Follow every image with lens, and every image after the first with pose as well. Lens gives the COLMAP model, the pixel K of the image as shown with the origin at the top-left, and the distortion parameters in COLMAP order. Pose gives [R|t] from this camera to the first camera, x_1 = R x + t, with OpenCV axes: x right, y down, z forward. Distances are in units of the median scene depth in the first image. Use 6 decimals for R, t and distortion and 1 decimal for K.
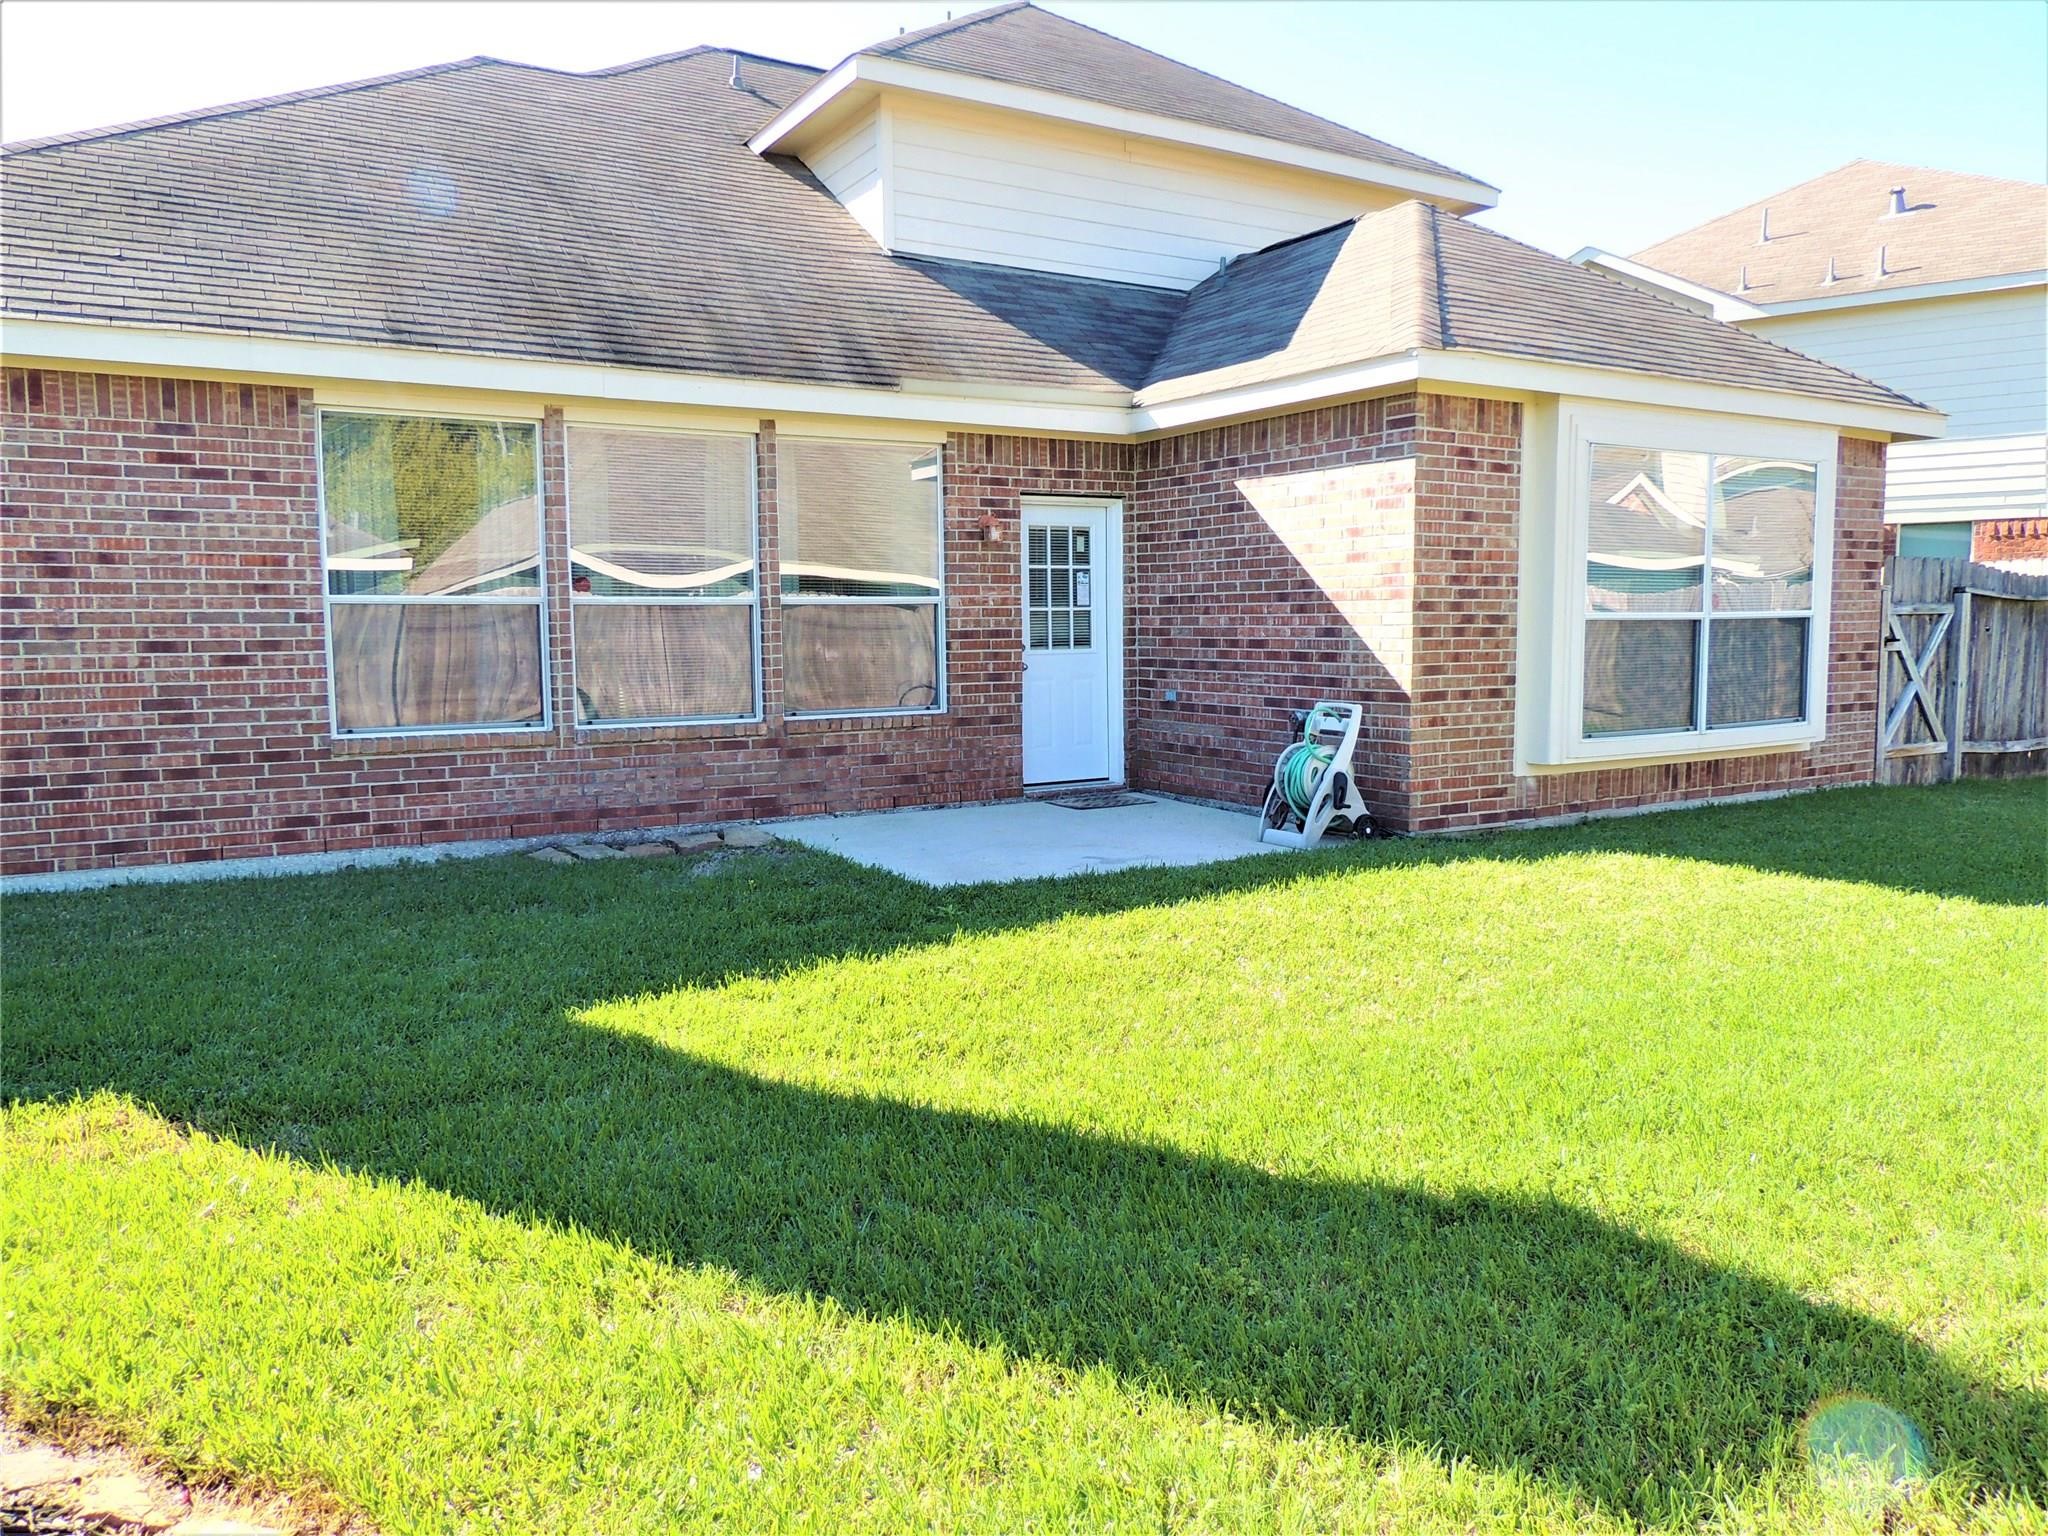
lens RADIAL K [[1439.6, 0, 1024.0], [0, 1439.6, 768.0], [0, 0, 1]] dist [0.002333, -0.024518]
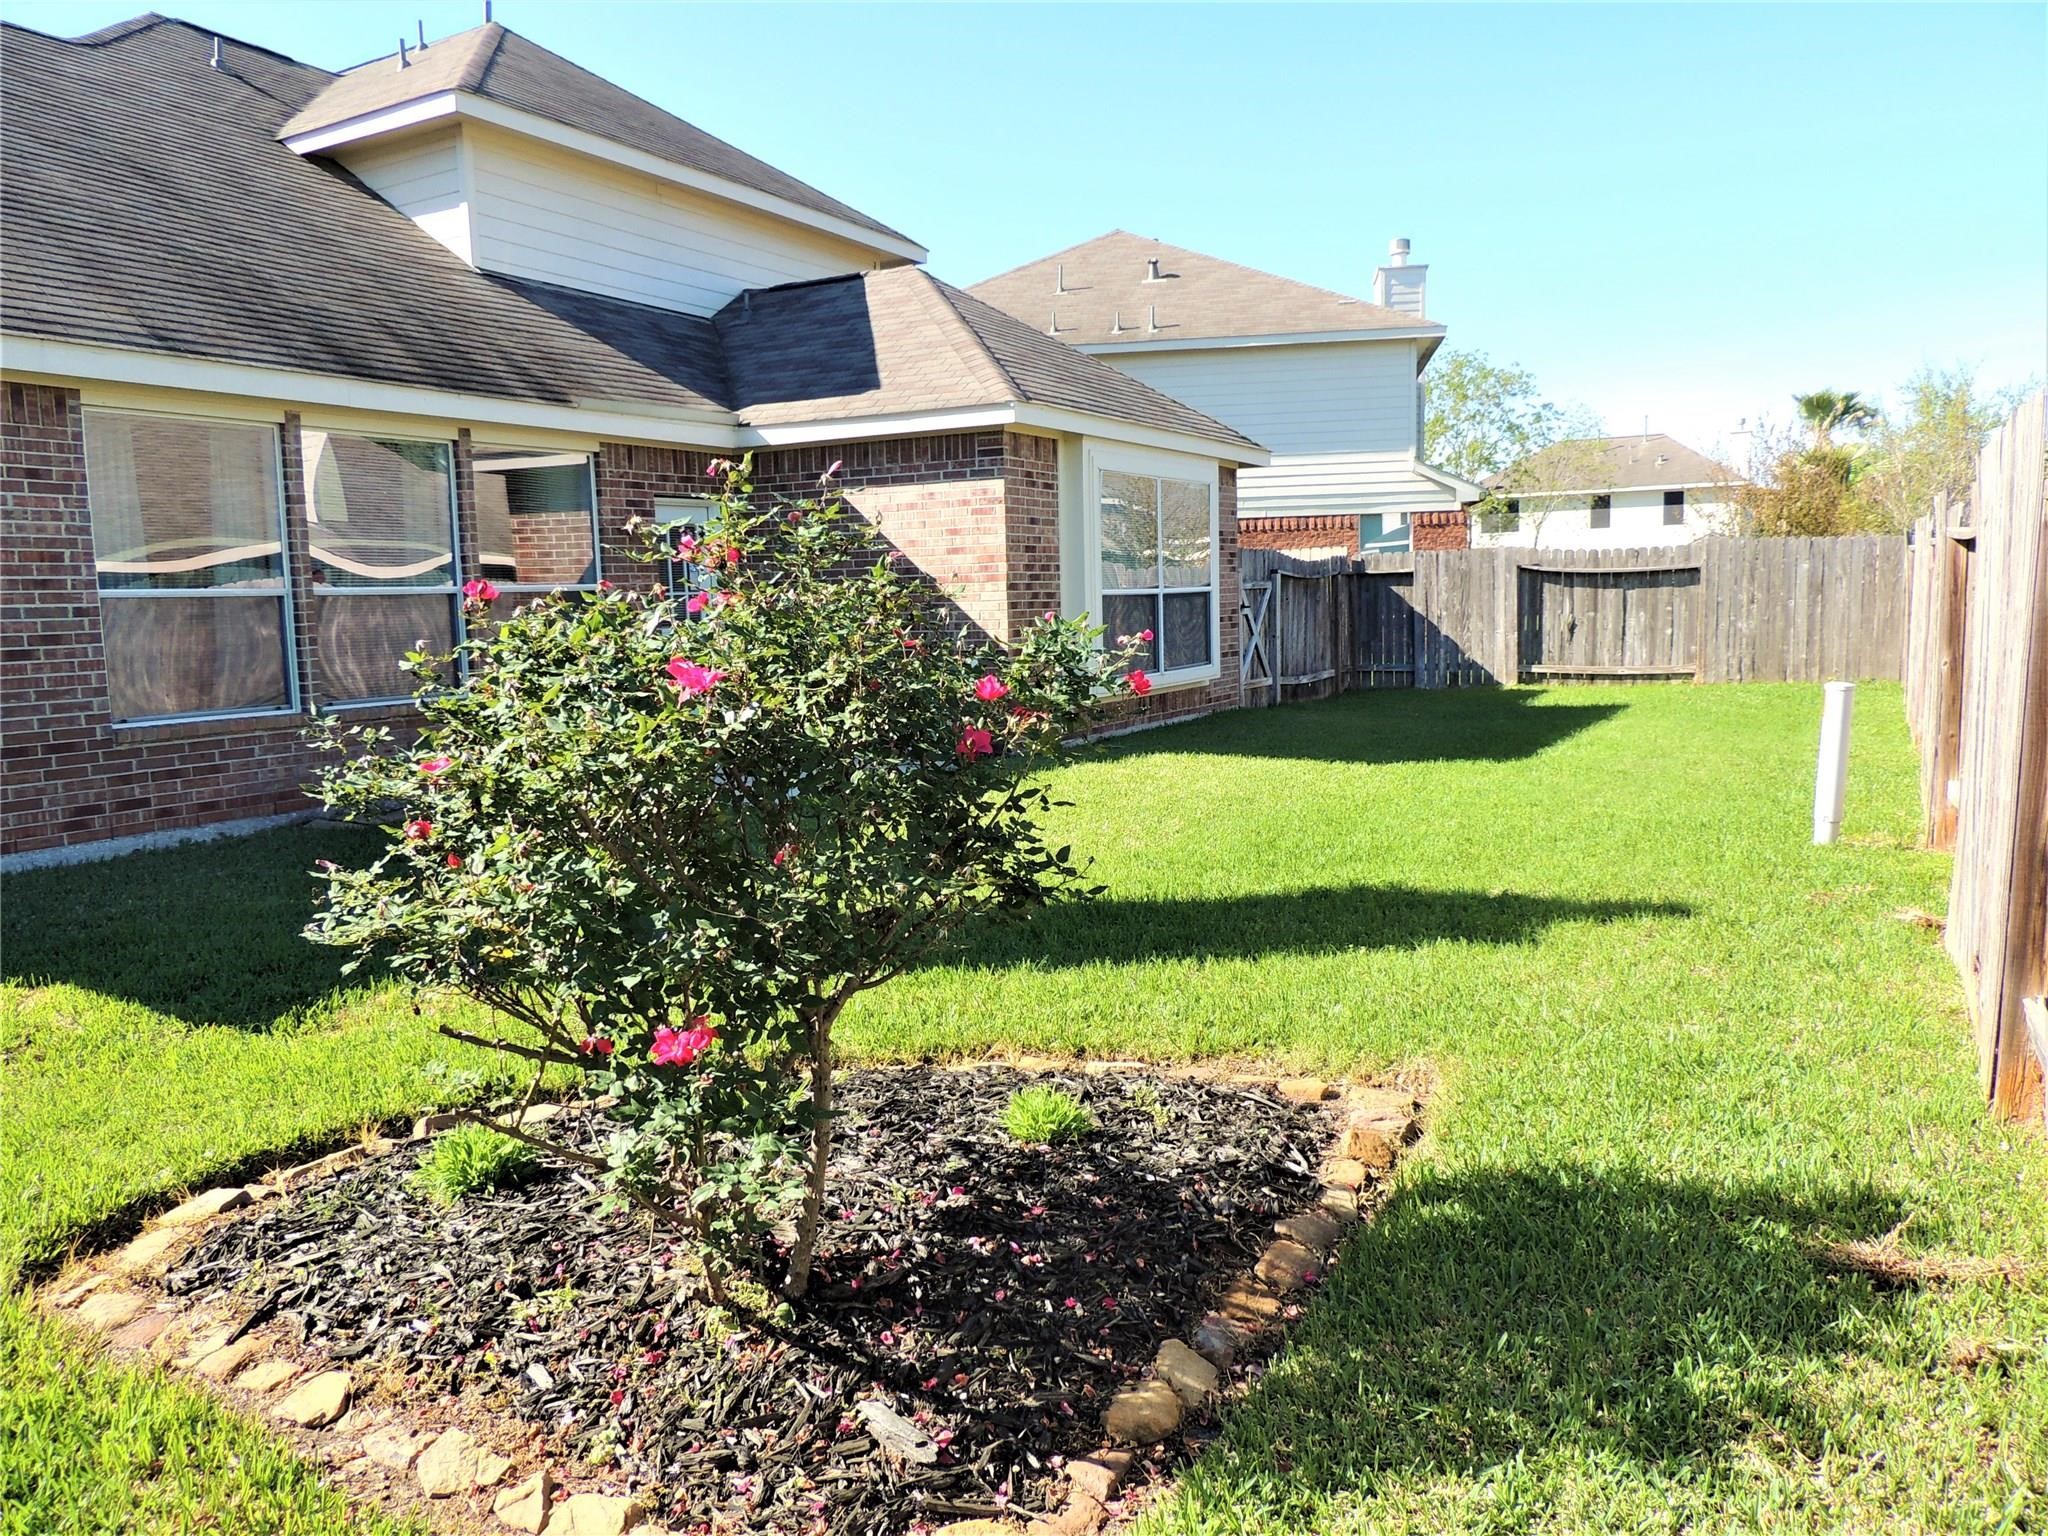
lens RADIAL K [[1439.6, 0, 1024.0], [0, 1439.6, 768.0], [0, 0, 1]] dist [0.002333, -0.024518]
pose [[0.875382, -0.072825, 0.477915, -0.345667], [0.068270, 0.997304, 0.026920, 0.021423], [-0.478586, 0.009062, 0.877994, -0.188324]]
